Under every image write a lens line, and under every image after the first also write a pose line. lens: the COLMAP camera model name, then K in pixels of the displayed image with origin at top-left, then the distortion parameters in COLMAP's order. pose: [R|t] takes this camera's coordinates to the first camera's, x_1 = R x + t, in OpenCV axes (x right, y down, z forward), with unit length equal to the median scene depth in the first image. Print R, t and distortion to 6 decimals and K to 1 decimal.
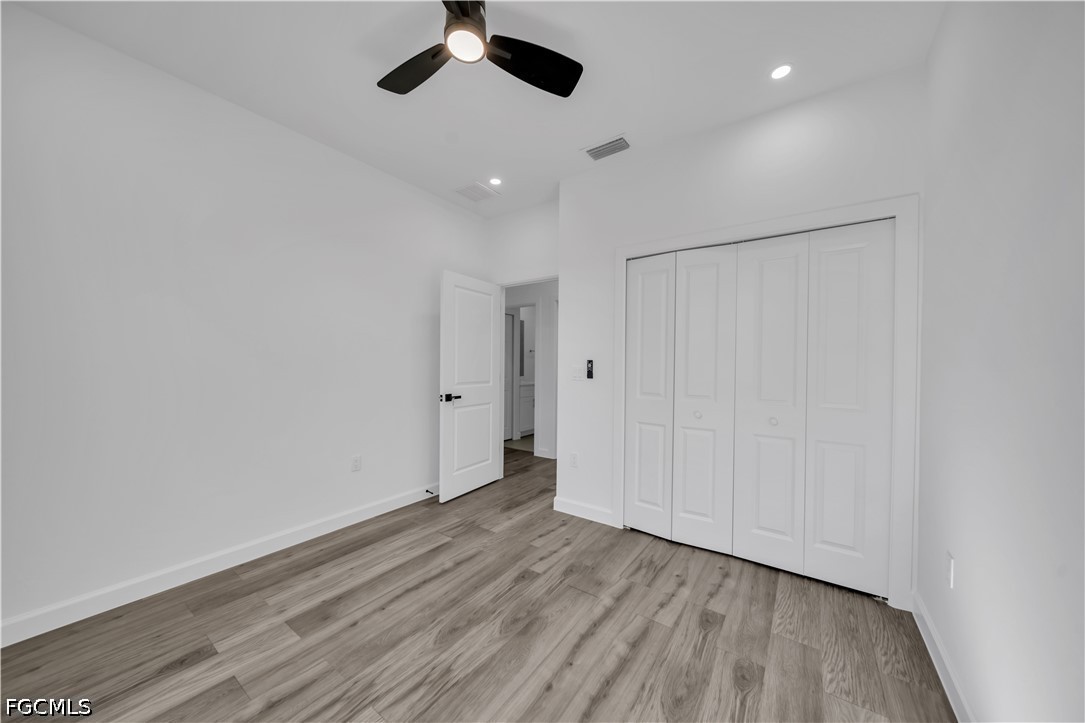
lens RADIAL K [[382.0, 0, 538.3], [0, 382.0, 365.9], [0, 0, 1]] dist [-0.002154, -0.000111]
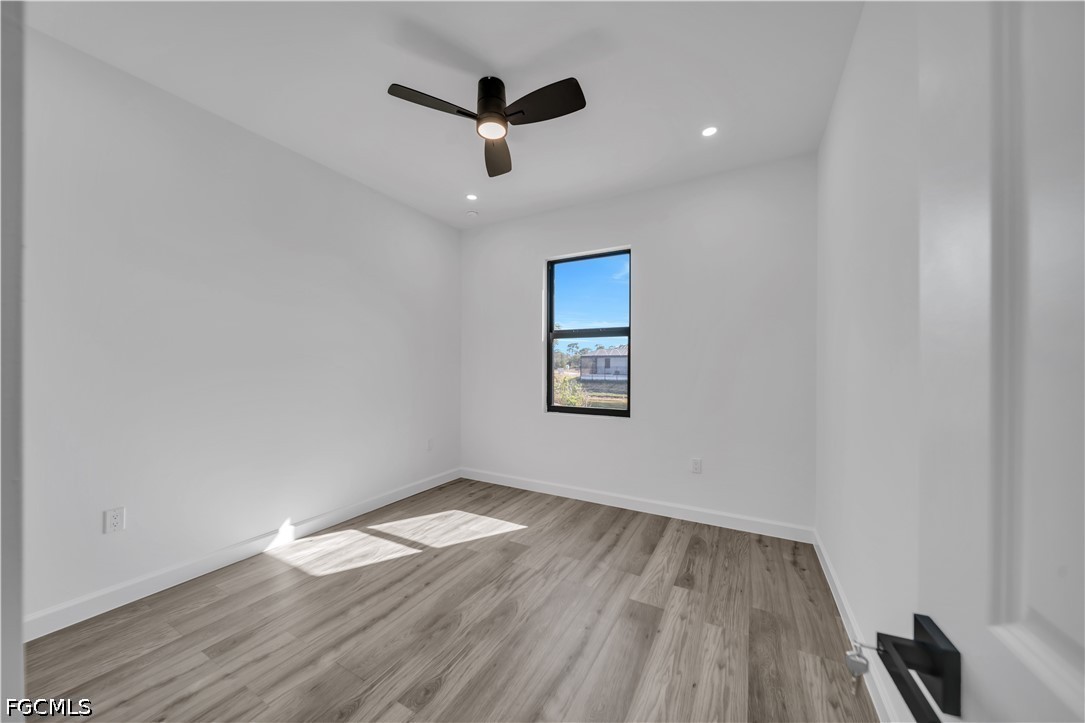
lens RADIAL K [[382.0, 0, 538.3], [0, 382.0, 365.9], [0, 0, 1]] dist [-0.002154, -0.000111]
pose [[-0.993735, -0.014011, -0.110884, -0.180463], [-0.014239, 0.999898, 0.001264, -0.014589], [0.110854, 0.002835, -0.993833, 2.019110]]
